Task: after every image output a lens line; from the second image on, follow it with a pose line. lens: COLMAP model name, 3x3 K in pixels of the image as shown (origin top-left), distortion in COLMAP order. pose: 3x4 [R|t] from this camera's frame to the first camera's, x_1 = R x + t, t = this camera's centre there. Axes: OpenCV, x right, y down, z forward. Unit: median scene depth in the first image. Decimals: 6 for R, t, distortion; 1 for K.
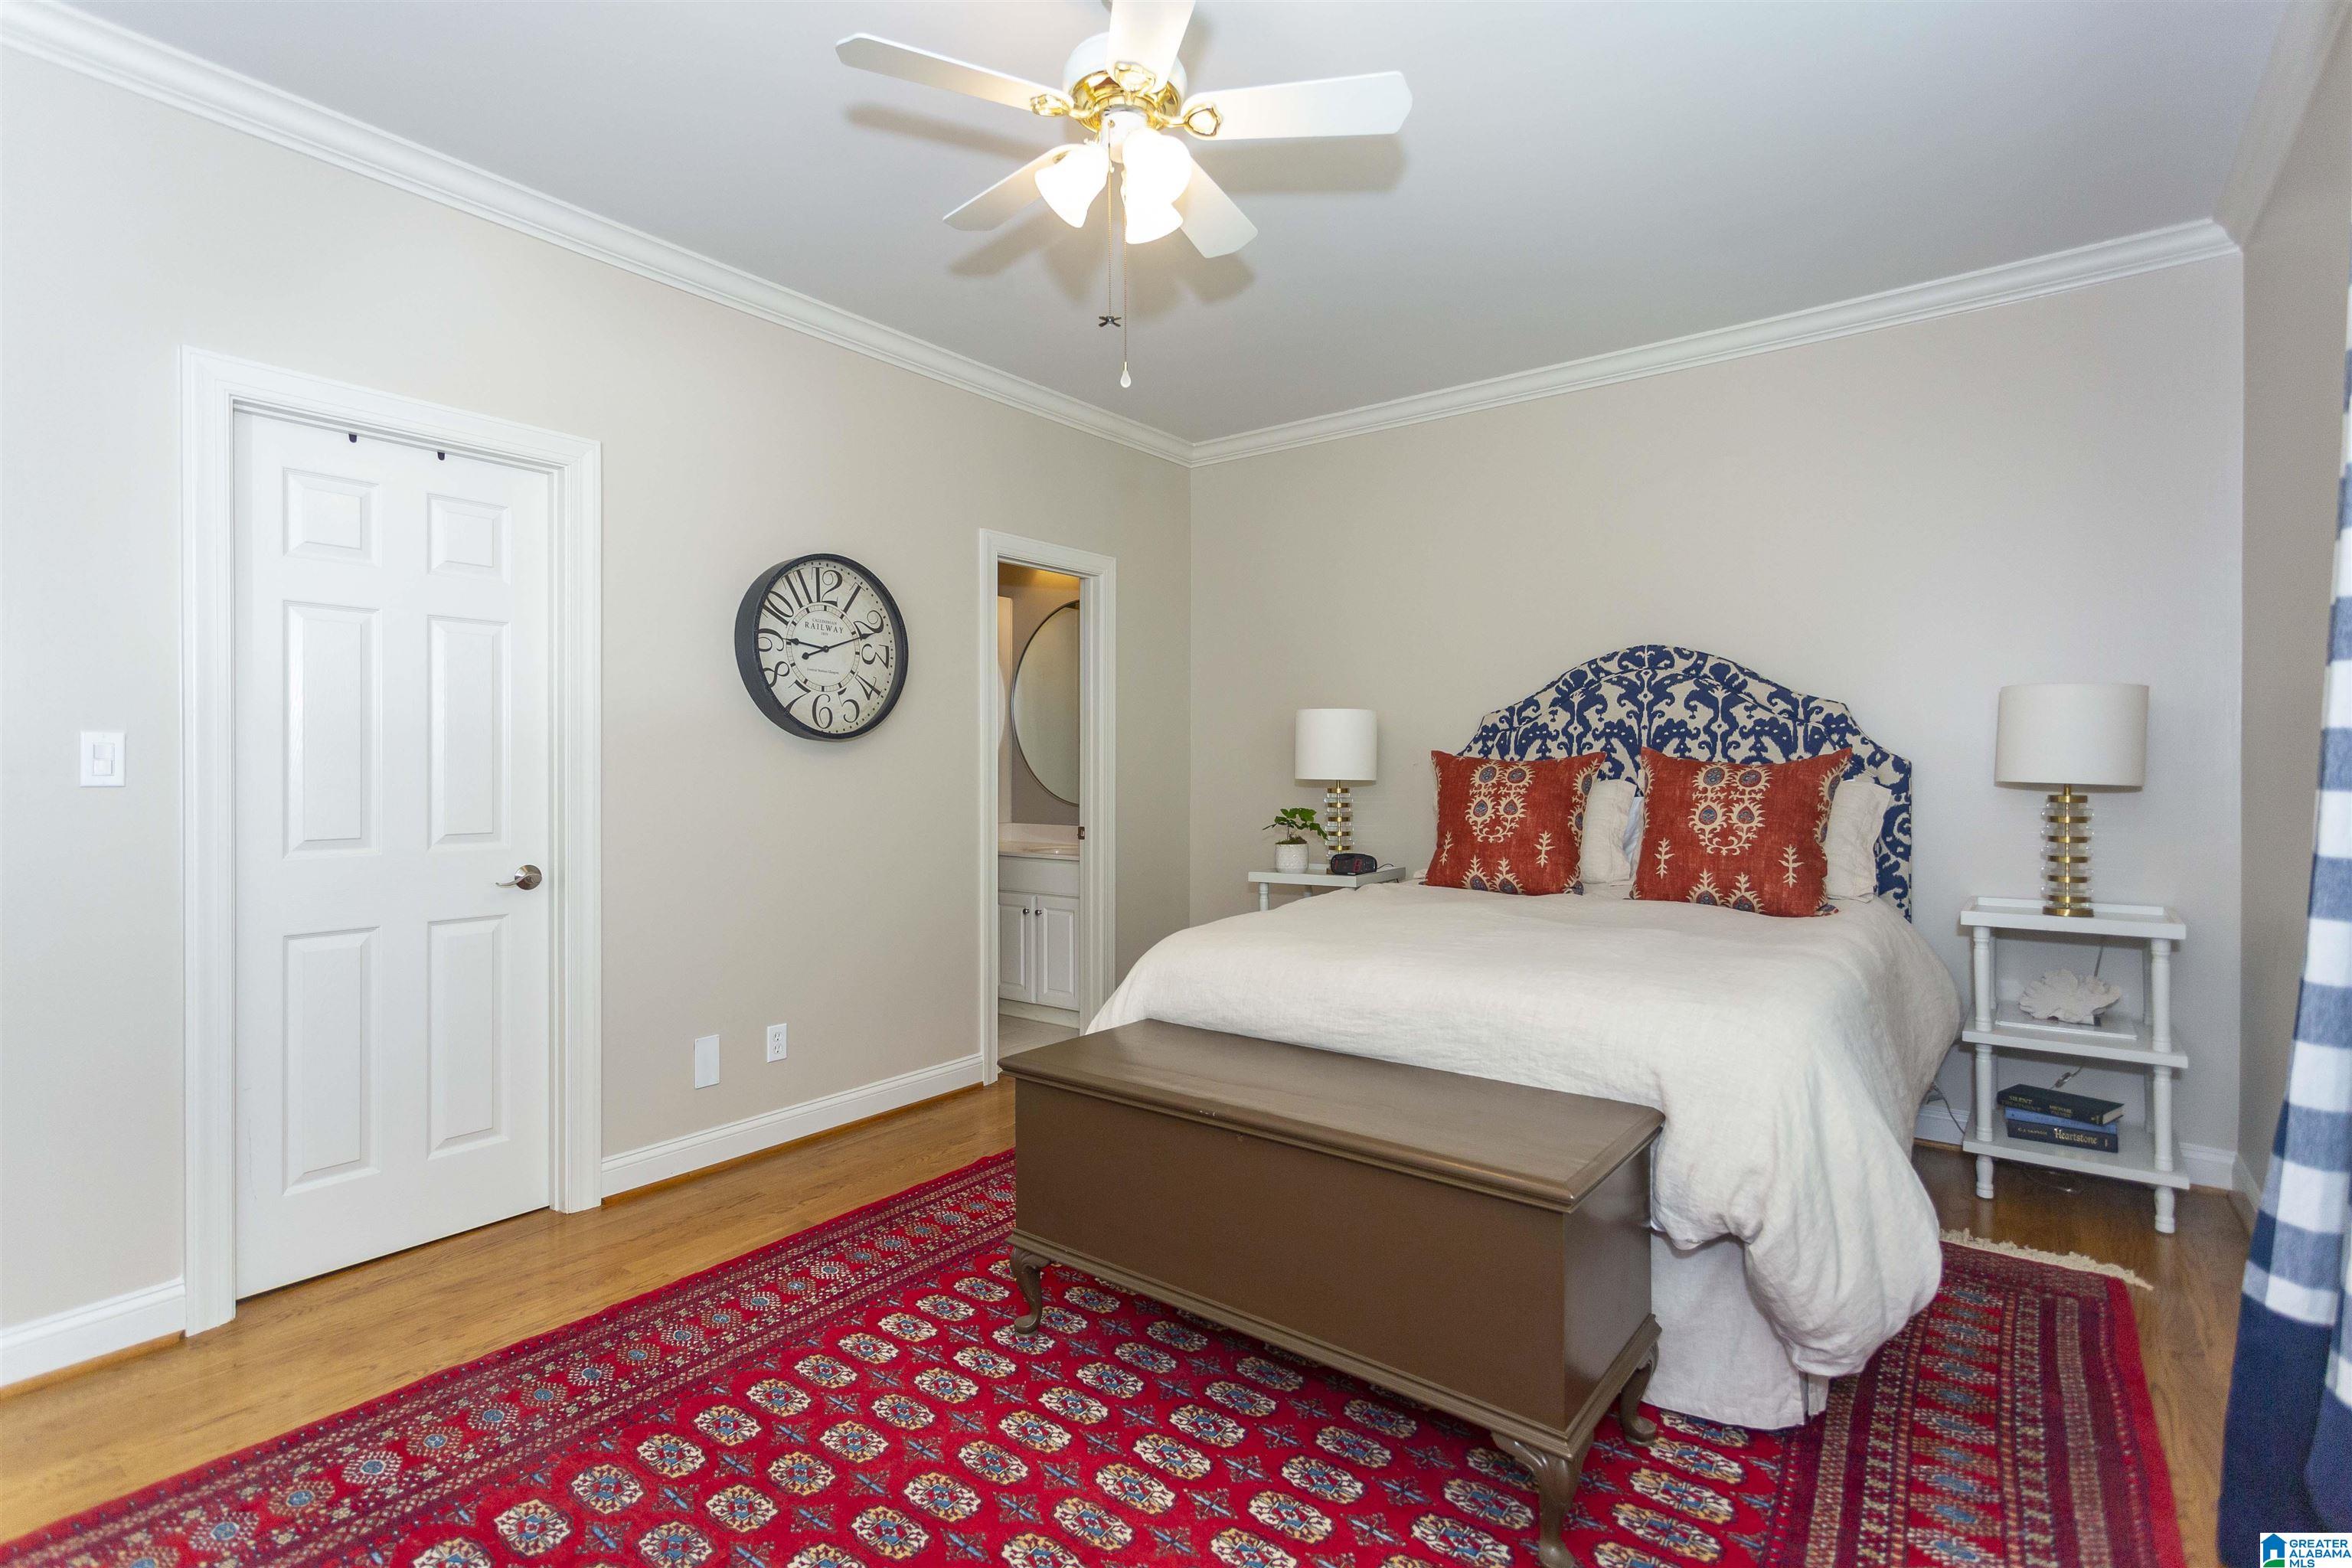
lens RADIAL K [[1098.1, 0, 1176.0], [0, 1098.1, 784.0], [0, 0, 1]] dist [0.044380, -0.070586]
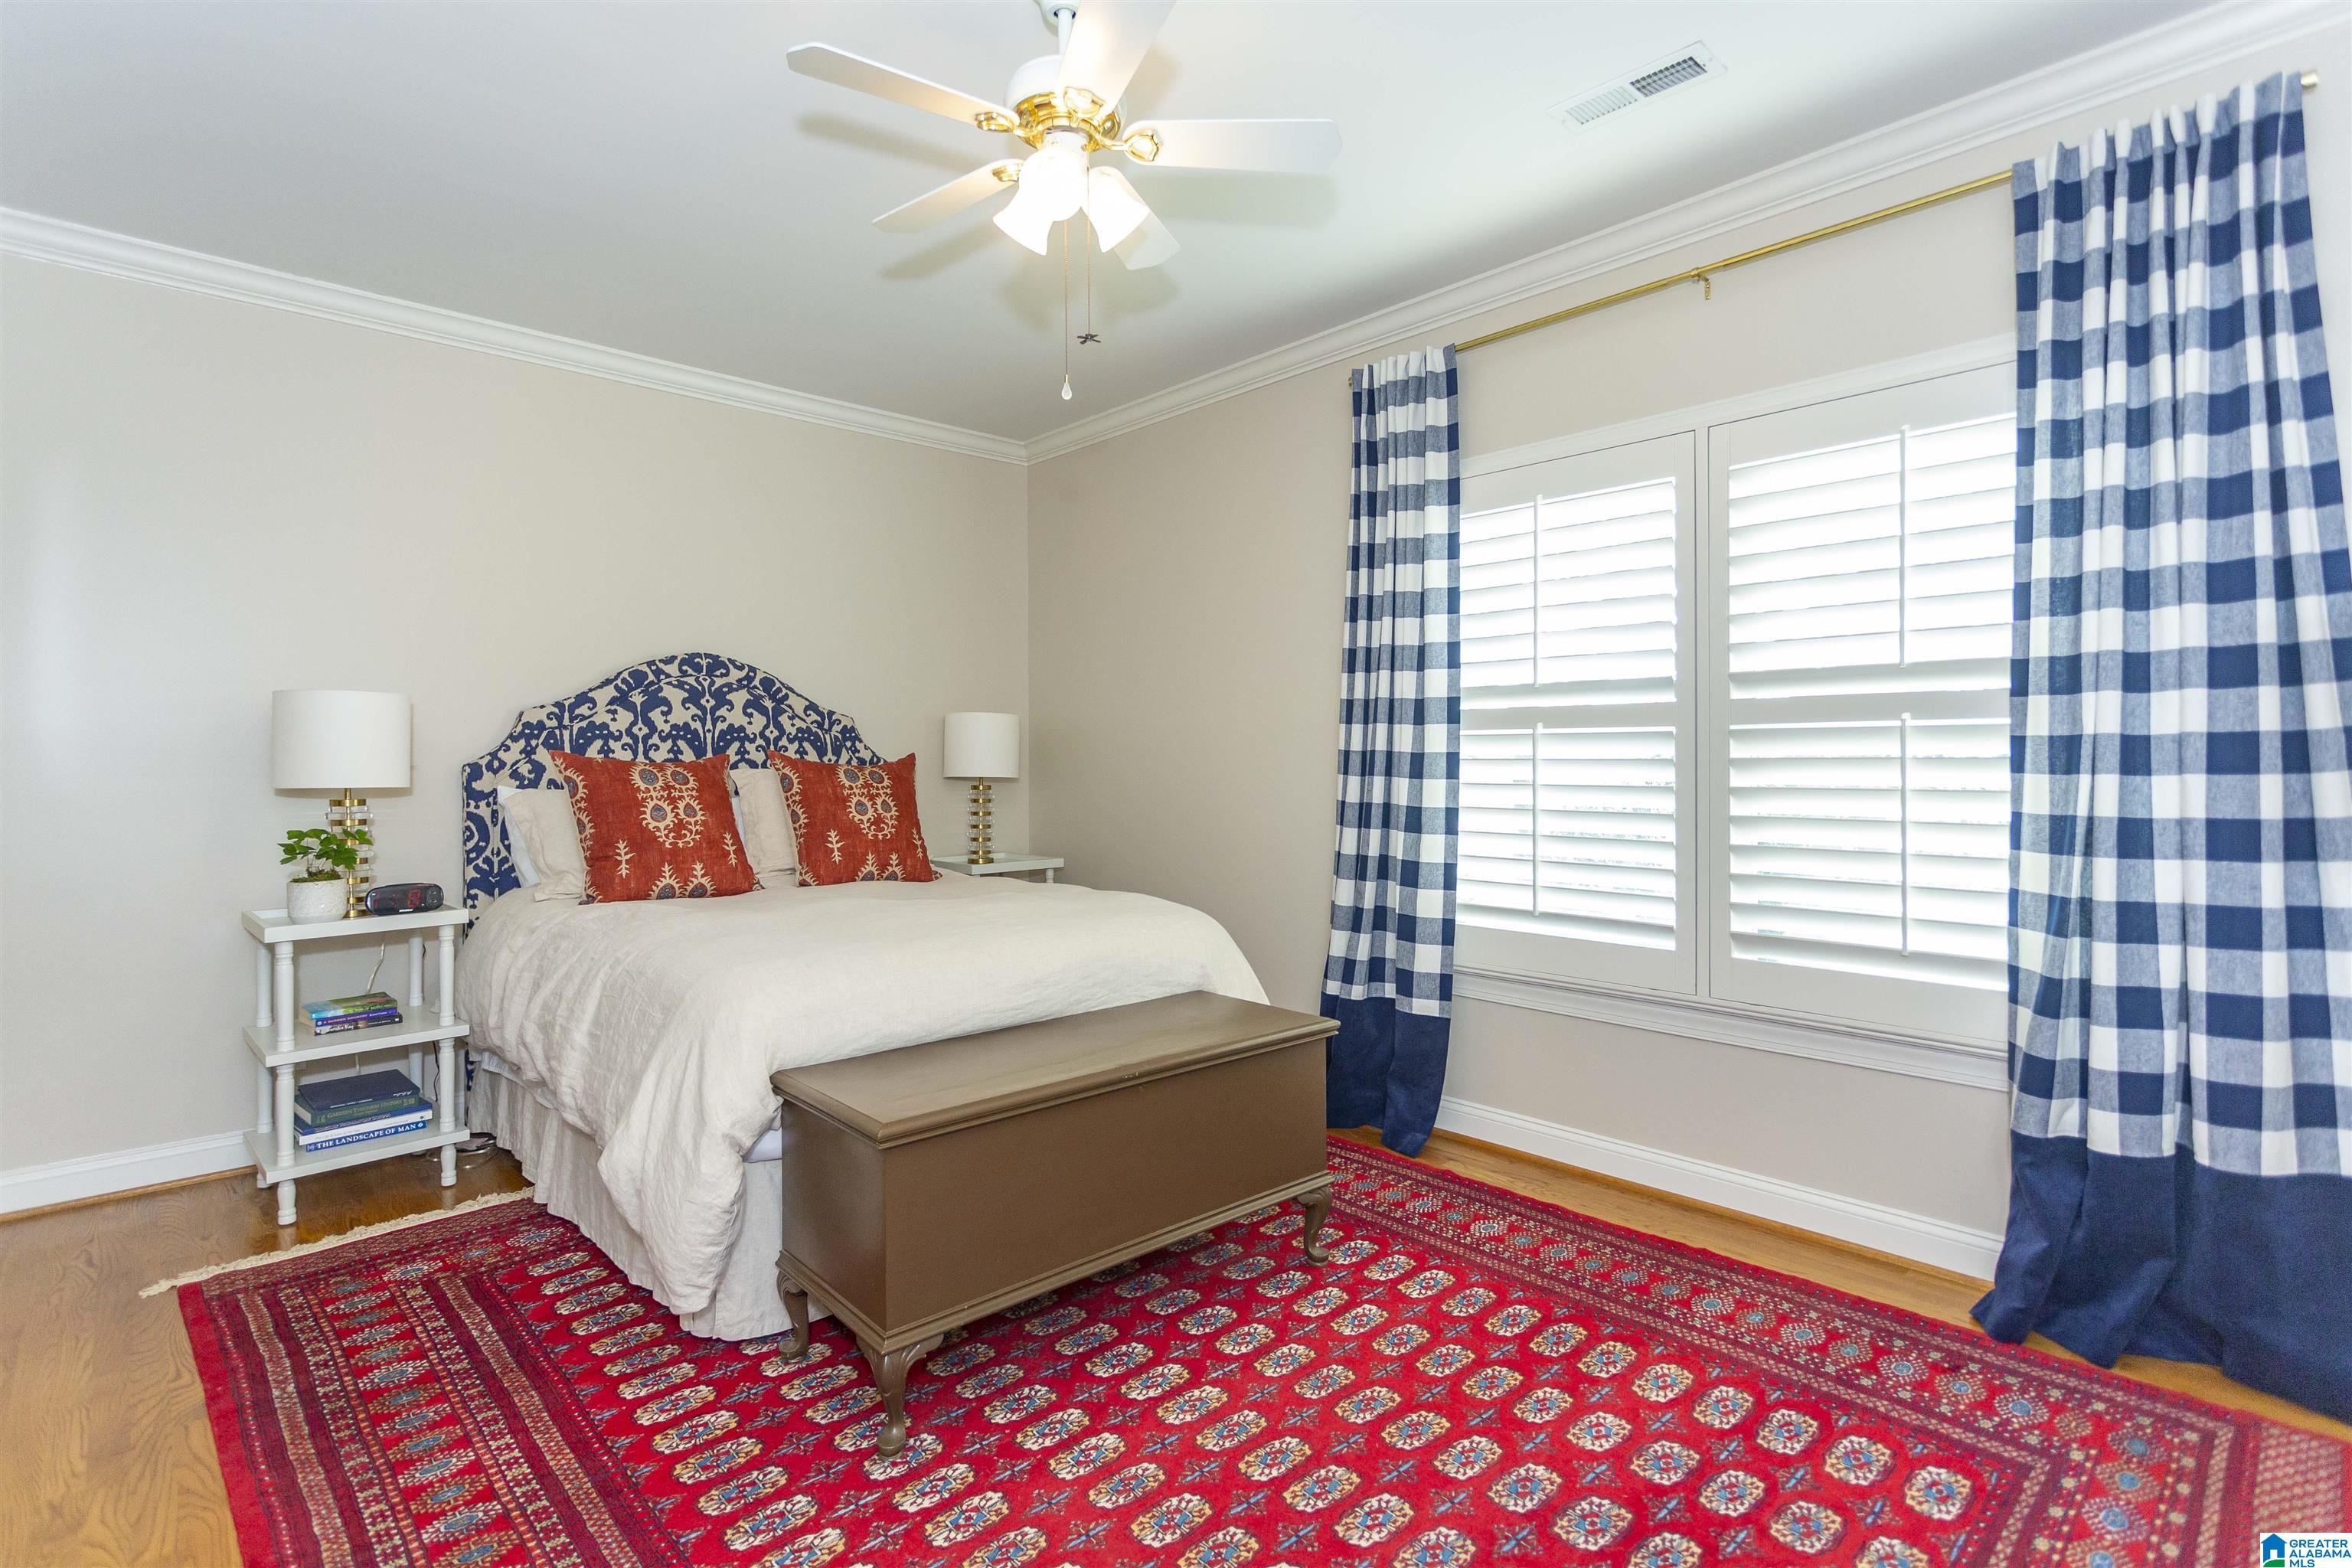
lens RADIAL K [[1127.4, 0, 1146.1], [0, 1127.4, 767.4], [0, 0, 1]] dist [0.001016, -0.000041]
pose [[0.183534, -0.003695, 0.983006, -0.570218], [0.018502, 0.999829, 0.000304, -0.008936], [-0.982839, 0.018132, 0.183571, 0.396771]]
